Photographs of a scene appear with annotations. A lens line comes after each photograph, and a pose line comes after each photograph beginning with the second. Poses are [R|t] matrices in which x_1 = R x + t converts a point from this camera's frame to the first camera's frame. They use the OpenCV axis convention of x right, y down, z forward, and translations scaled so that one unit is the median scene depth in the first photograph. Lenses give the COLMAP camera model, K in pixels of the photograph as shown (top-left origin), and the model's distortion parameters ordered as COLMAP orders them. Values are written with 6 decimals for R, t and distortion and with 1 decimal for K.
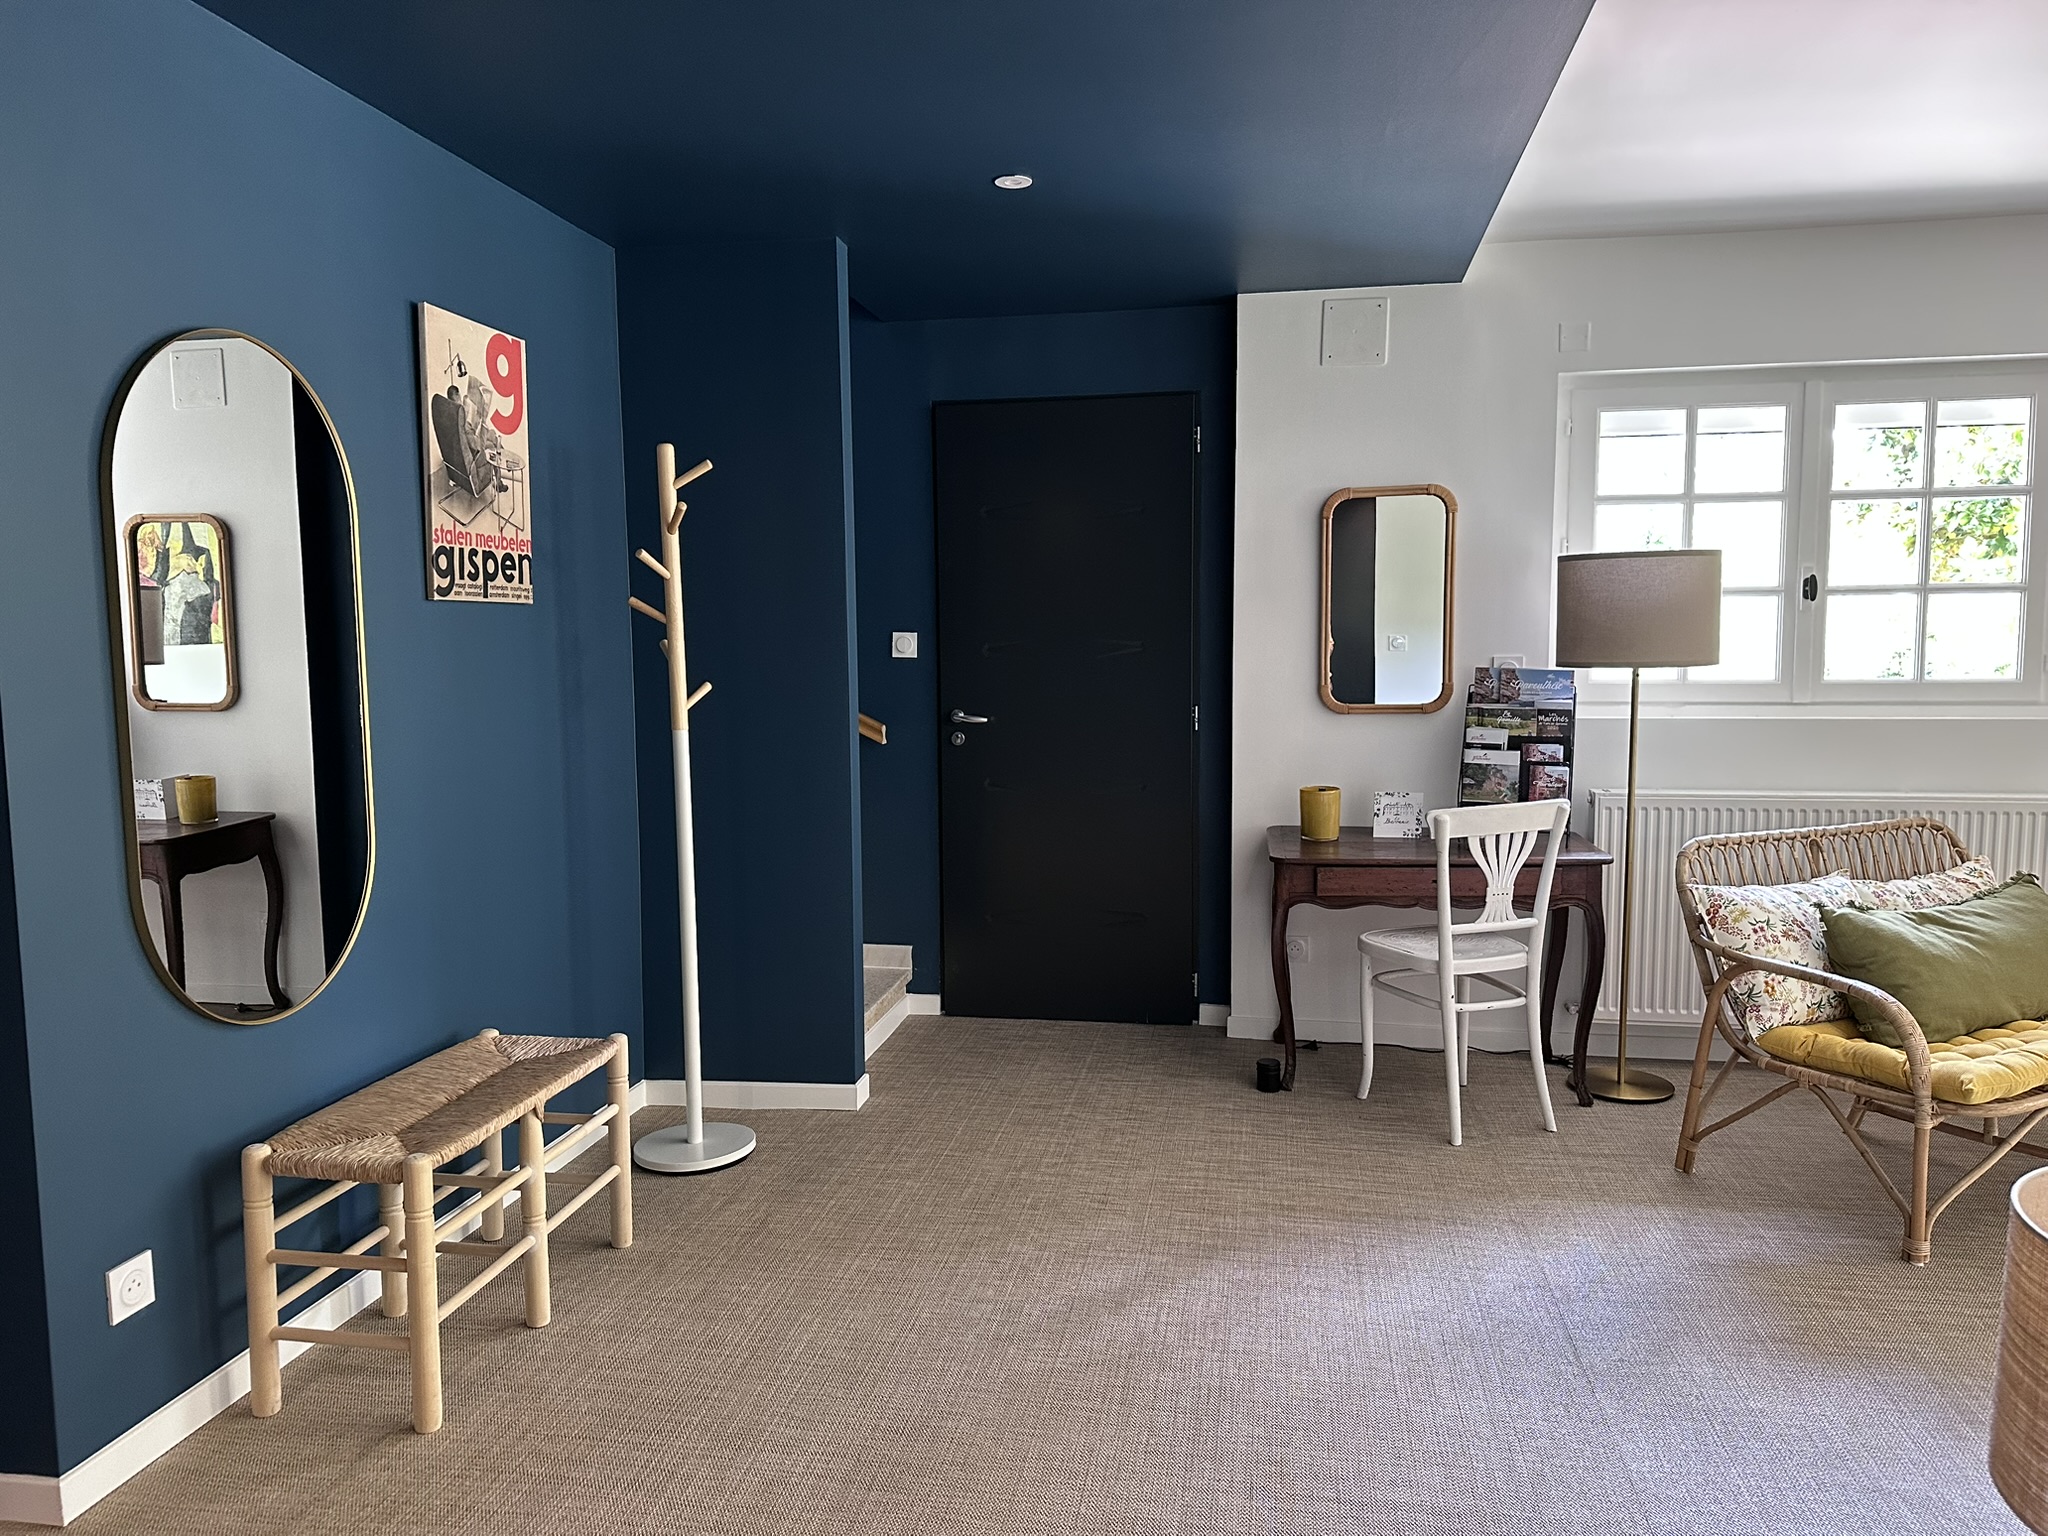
lens RADIAL K [[1432.0, 0, 1021.4], [0, 1432.0, 781.6], [0, 0, 1]] dist [0.079757, -0.099562]
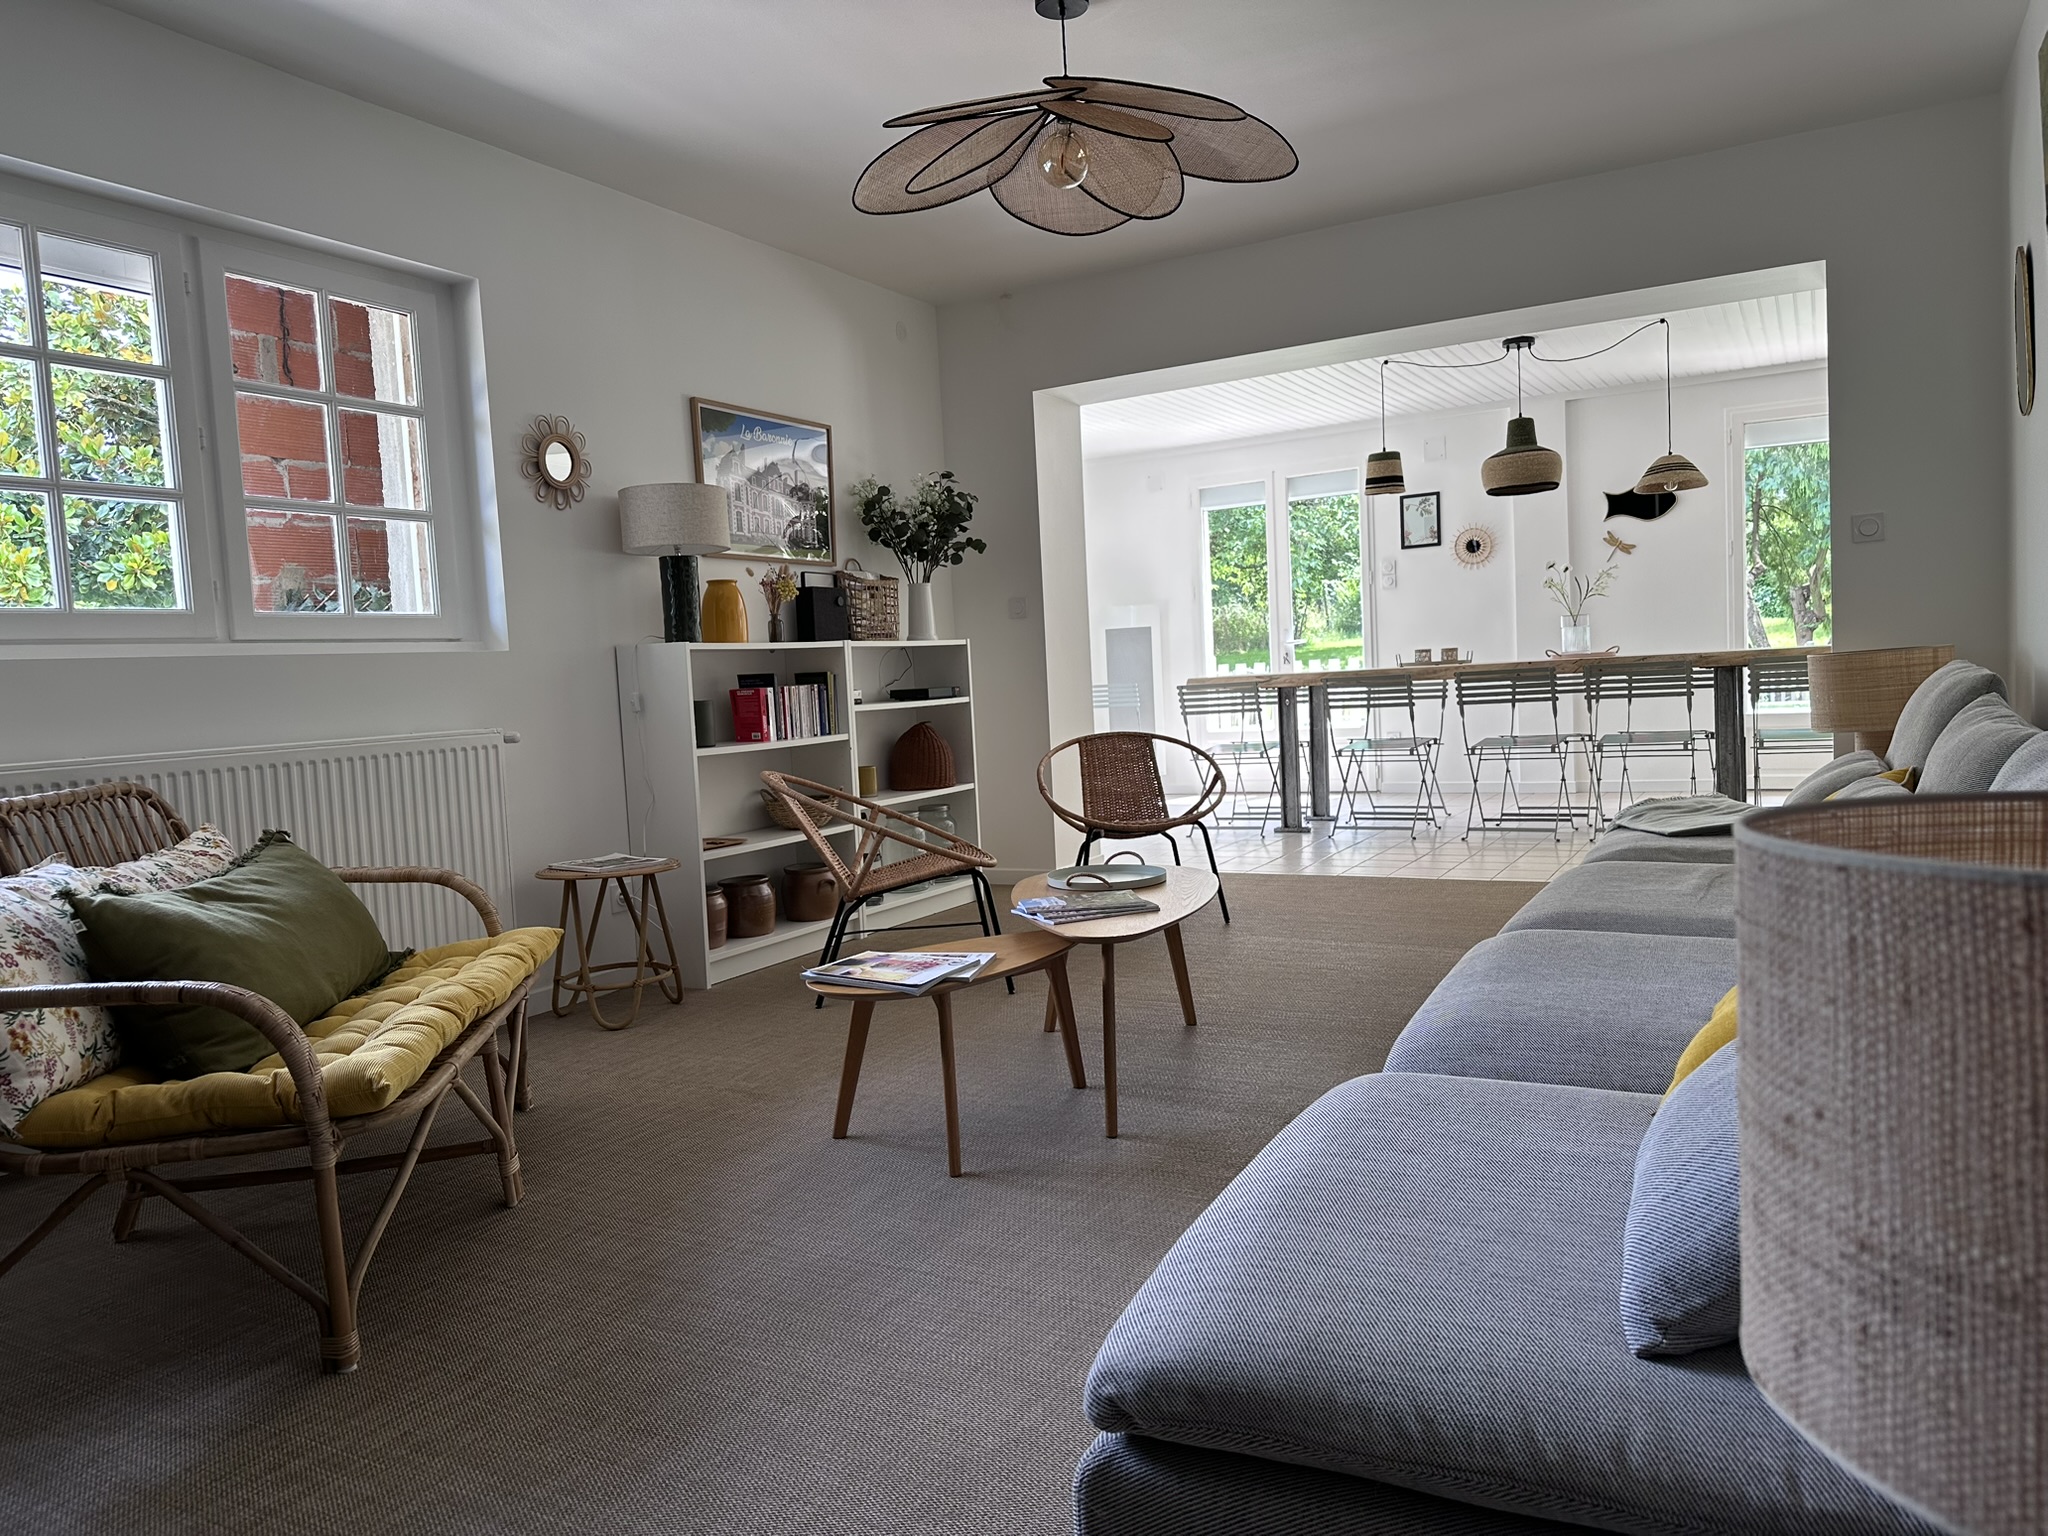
lens RADIAL K [[1432.0, 0, 1021.4], [0, 1432.0, 781.6], [0, 0, 1]] dist [0.079757, -0.099562]
pose [[0.321060, -0.080194, 0.943657, 0.092787], [0.143578, 0.989013, 0.035199, 0.075270], [-0.936112, 0.124187, 0.329047, 0.406563]]
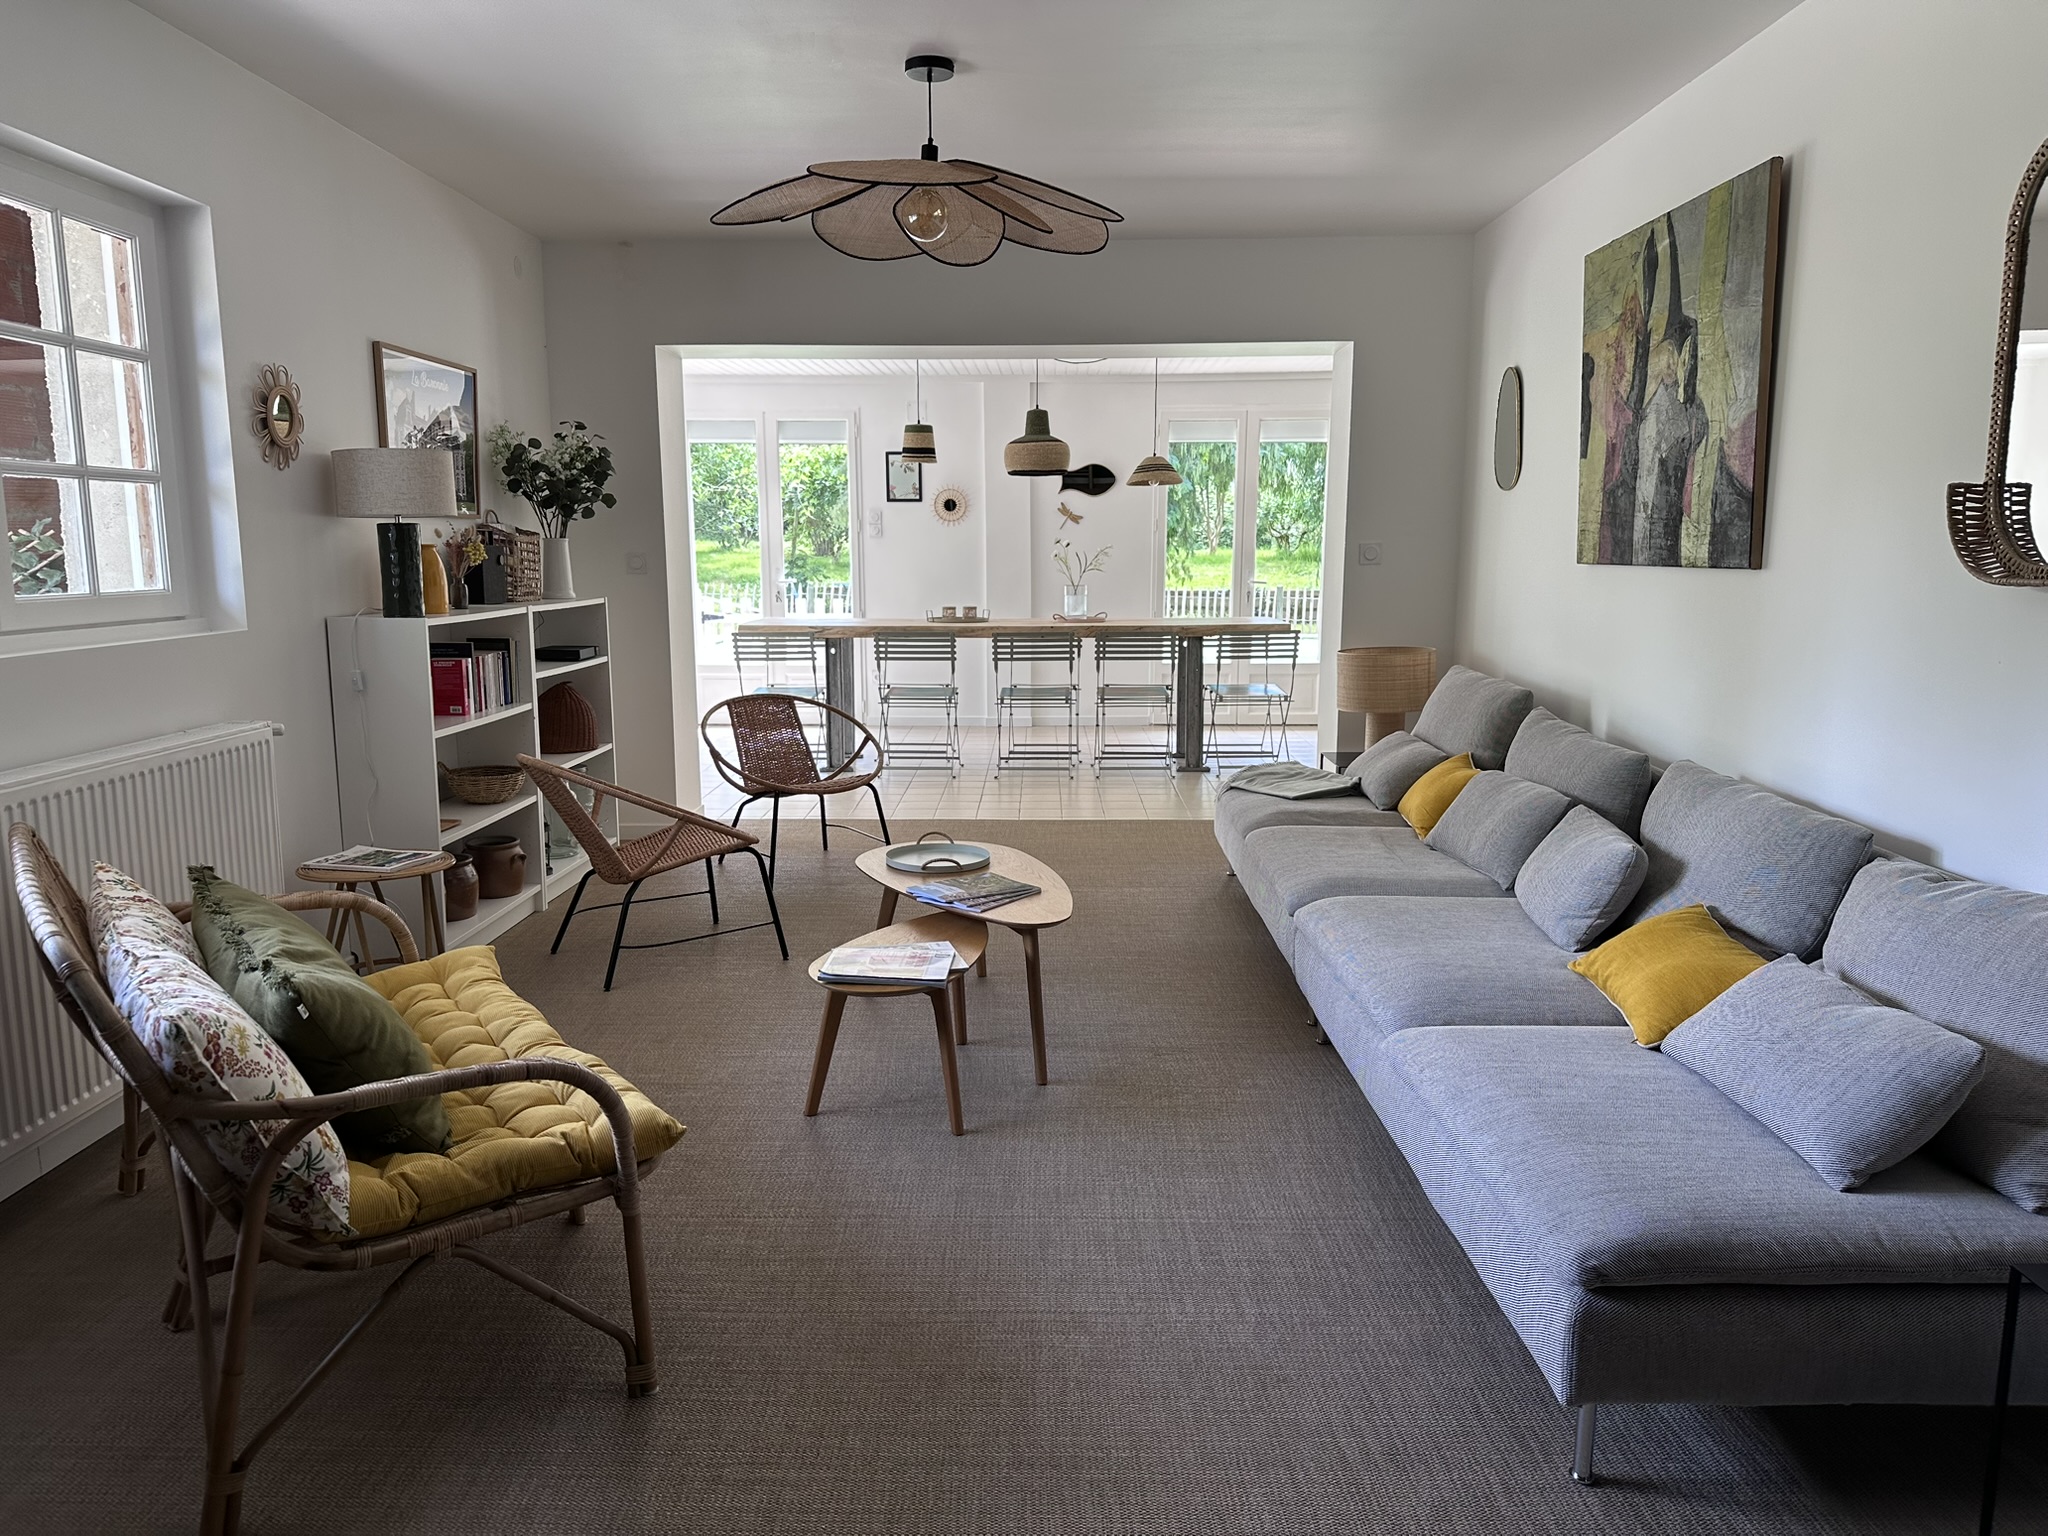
lens RADIAL K [[1424.6, 0, 1022.0], [0, 1424.6, 782.7], [0, 0, 1]] dist [0.128882, -0.164413]
pose [[-0.159702, -0.153302, 0.975189, -0.074750], [0.101120, 0.980131, 0.170639, -0.068125], [-0.981972, 0.125863, -0.141027, 0.790942]]
